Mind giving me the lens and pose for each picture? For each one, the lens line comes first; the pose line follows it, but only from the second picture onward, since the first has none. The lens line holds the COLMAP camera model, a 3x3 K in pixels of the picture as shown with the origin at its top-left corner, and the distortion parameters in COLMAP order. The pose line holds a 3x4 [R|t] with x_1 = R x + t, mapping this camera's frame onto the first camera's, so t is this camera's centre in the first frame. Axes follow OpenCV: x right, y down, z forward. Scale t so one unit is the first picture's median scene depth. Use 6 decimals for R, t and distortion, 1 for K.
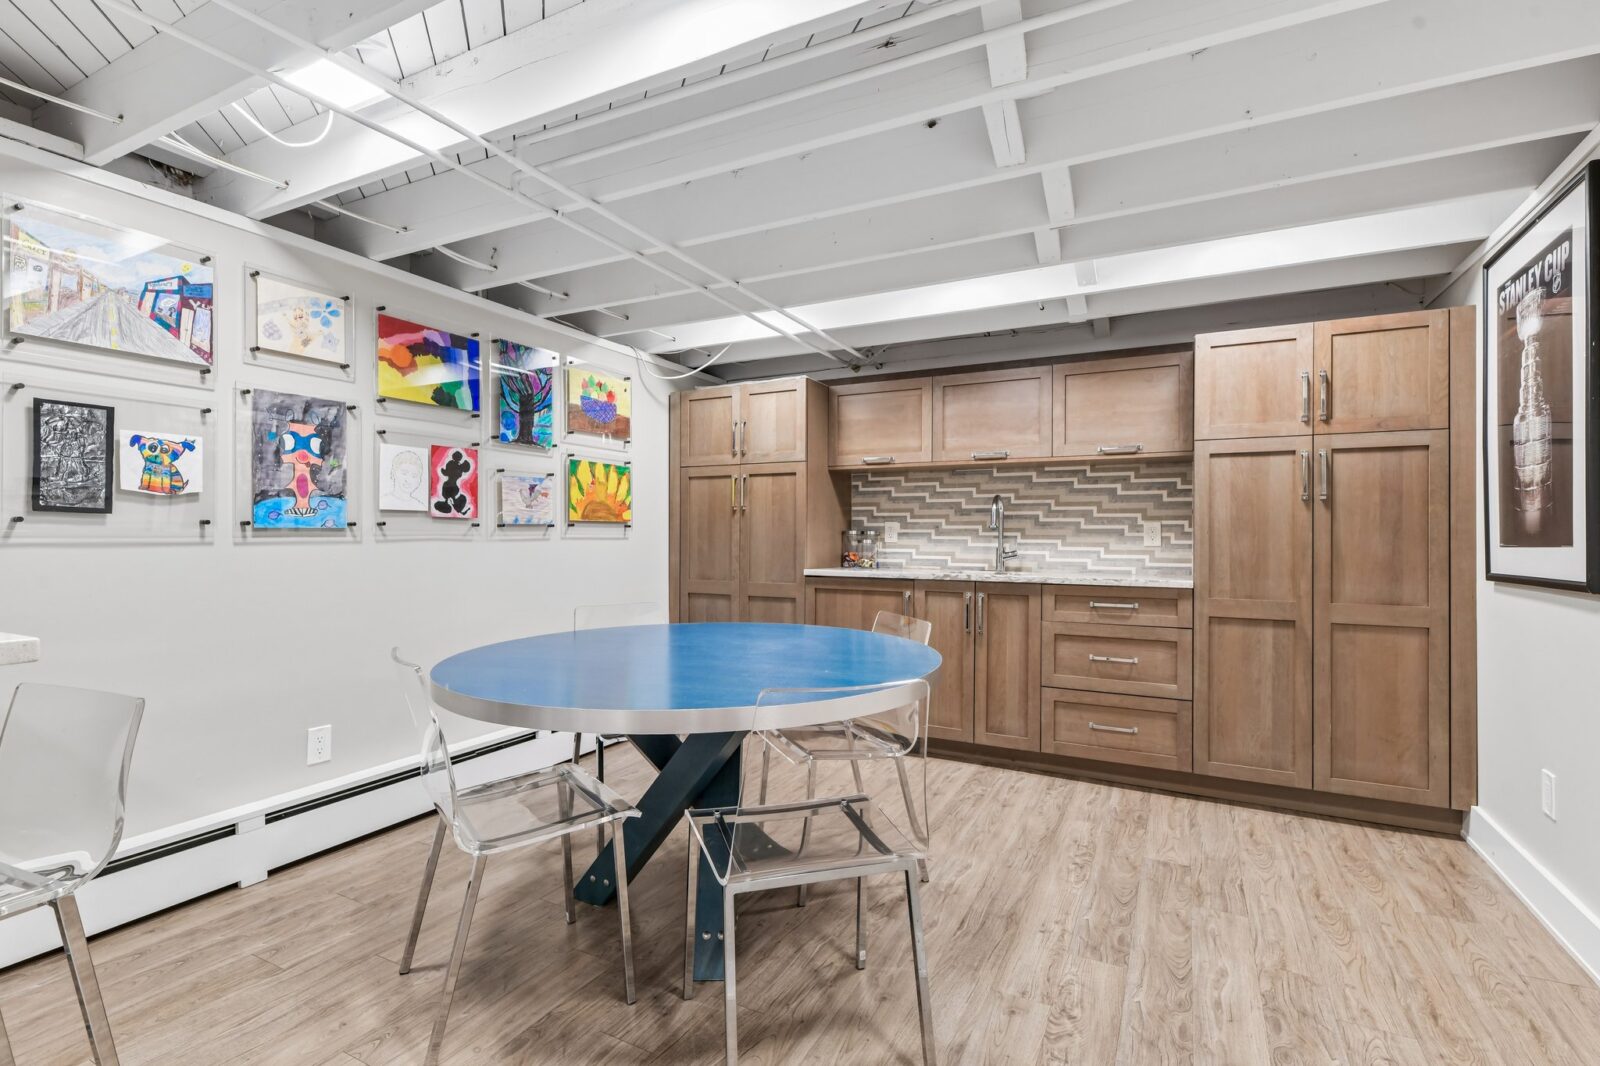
lens RADIAL K [[753.7, 0, 804.8], [0, 753.7, 527.5], [0, 0, 1]] dist [0.004733, 0.000200]
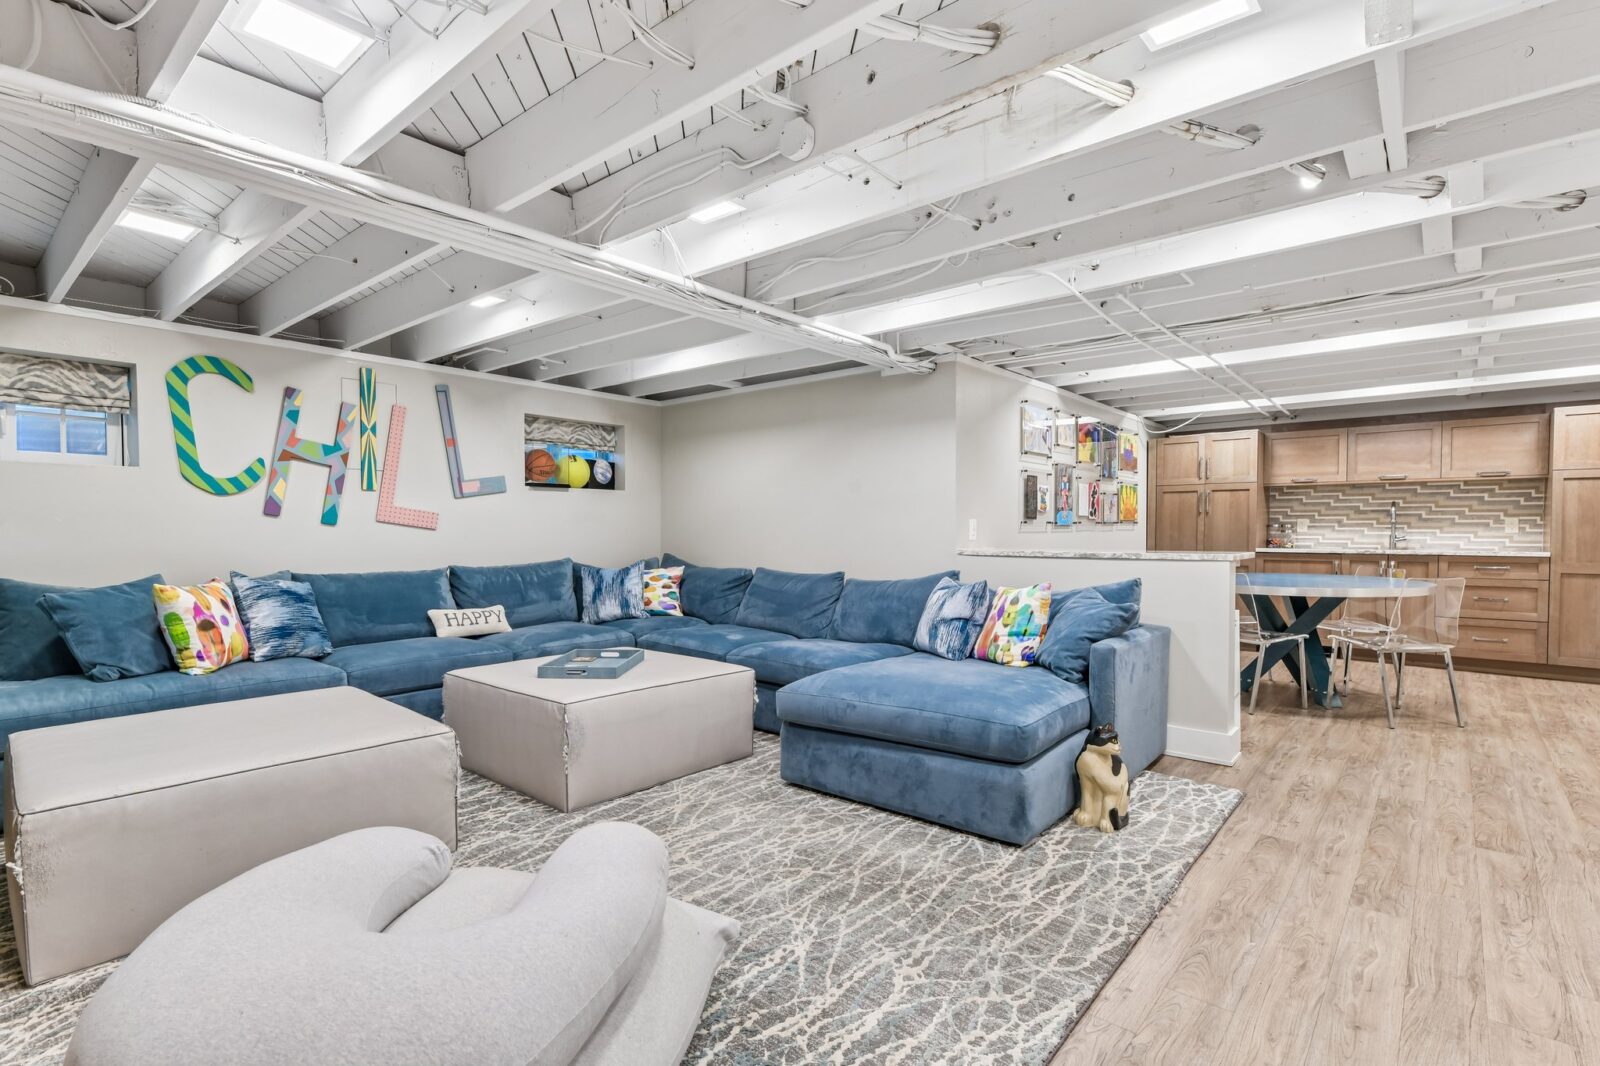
lens RADIAL K [[761.7, 0, 794.2], [0, 761.7, 546.6], [0, 0, 1]] dist [-0.003135, -0.001515]
pose [[0.971875, 0.000149, -0.235498, -0.609582], [0.007526, 0.999469, 0.031689, -0.008326], [0.235378, -0.032570, 0.971358, -0.876011]]
